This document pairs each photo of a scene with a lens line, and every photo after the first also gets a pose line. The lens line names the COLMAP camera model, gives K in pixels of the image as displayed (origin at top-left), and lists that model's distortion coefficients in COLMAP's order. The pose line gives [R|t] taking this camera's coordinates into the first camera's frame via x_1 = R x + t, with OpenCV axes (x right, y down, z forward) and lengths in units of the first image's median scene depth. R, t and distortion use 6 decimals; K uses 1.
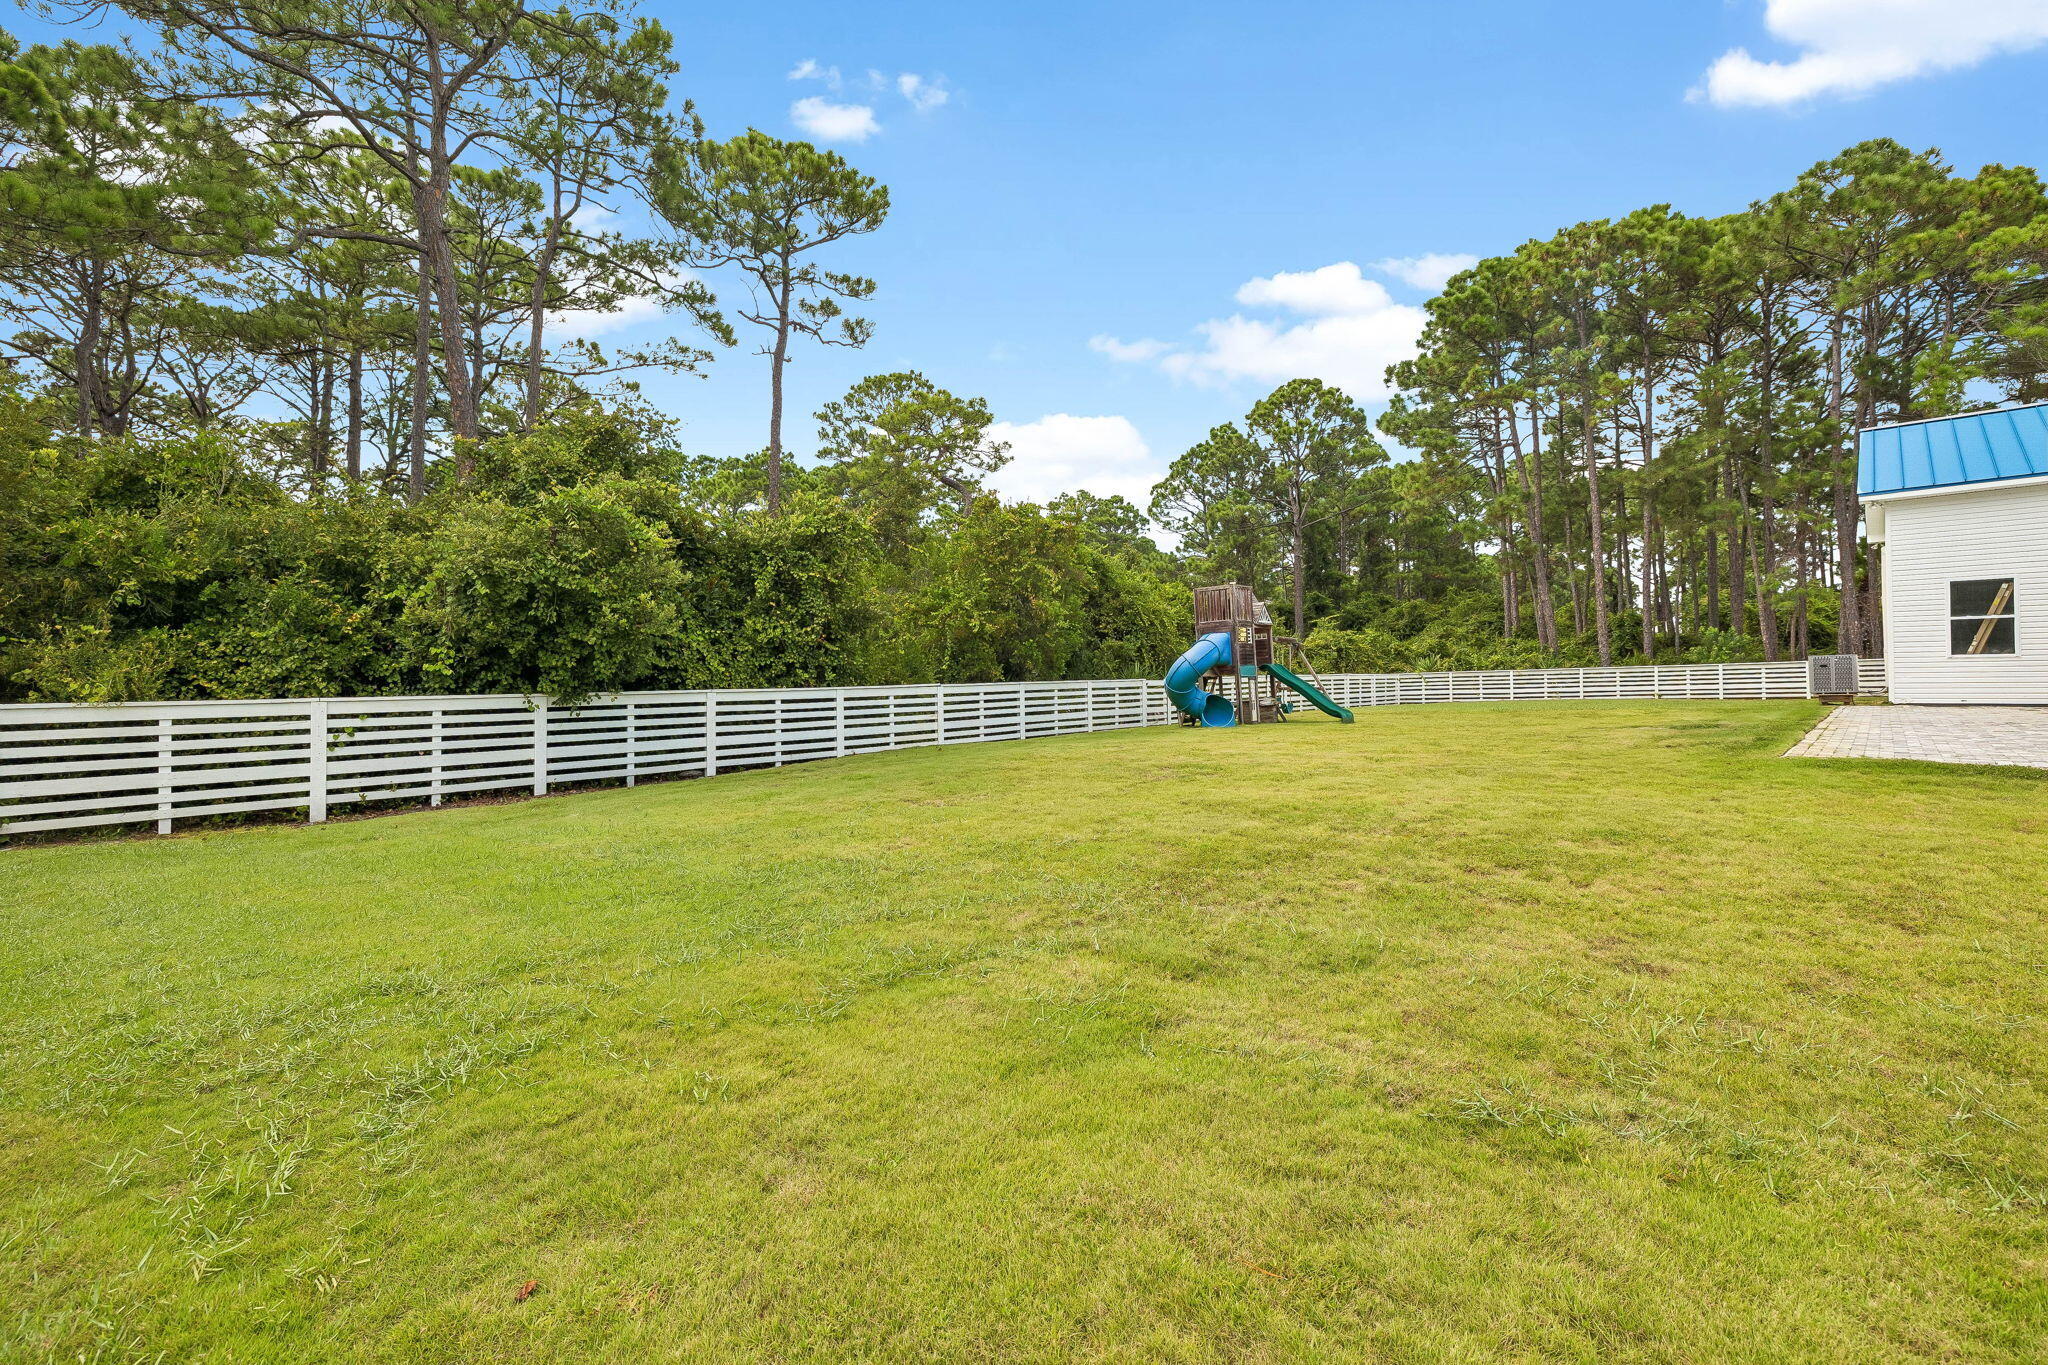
lens RADIAL K [[846.3, 0, 1024.0], [0, 846.3, 682.5], [0, 0, 1]] dist [-0.014329, 0.000215]
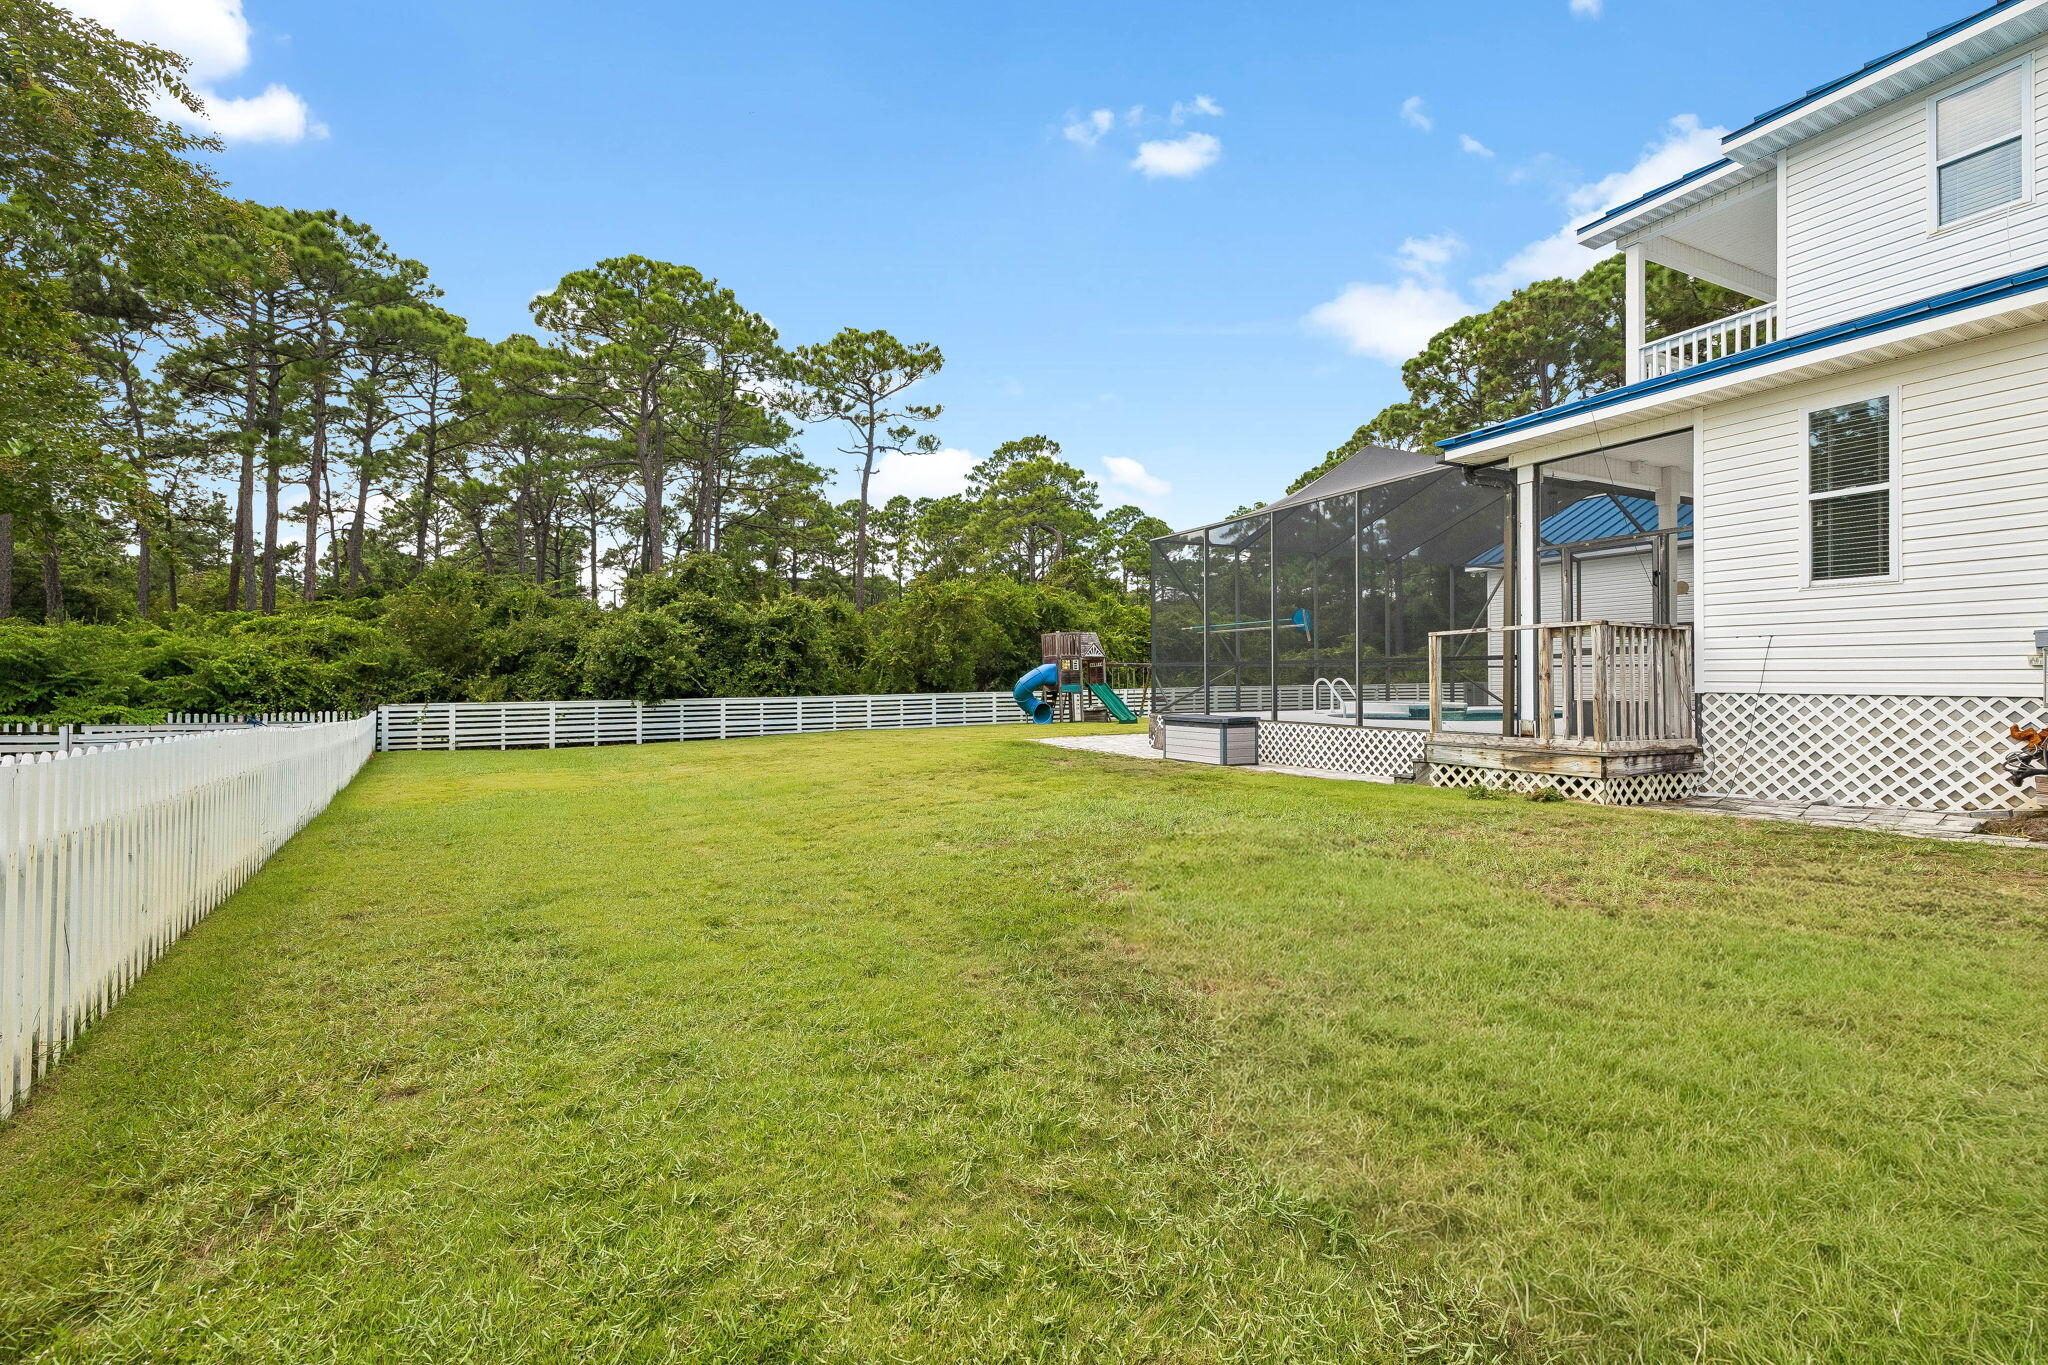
lens RADIAL K [[846.3, 0, 1024.0], [0, 846.3, 682.5], [0, 0, 1]] dist [-0.014329, 0.000215]
pose [[0.942979, 0.009326, -0.332723, 0.932281], [-0.007123, 0.999944, 0.007842, -0.047183], [0.332777, -0.005025, 0.942992, -0.646035]]
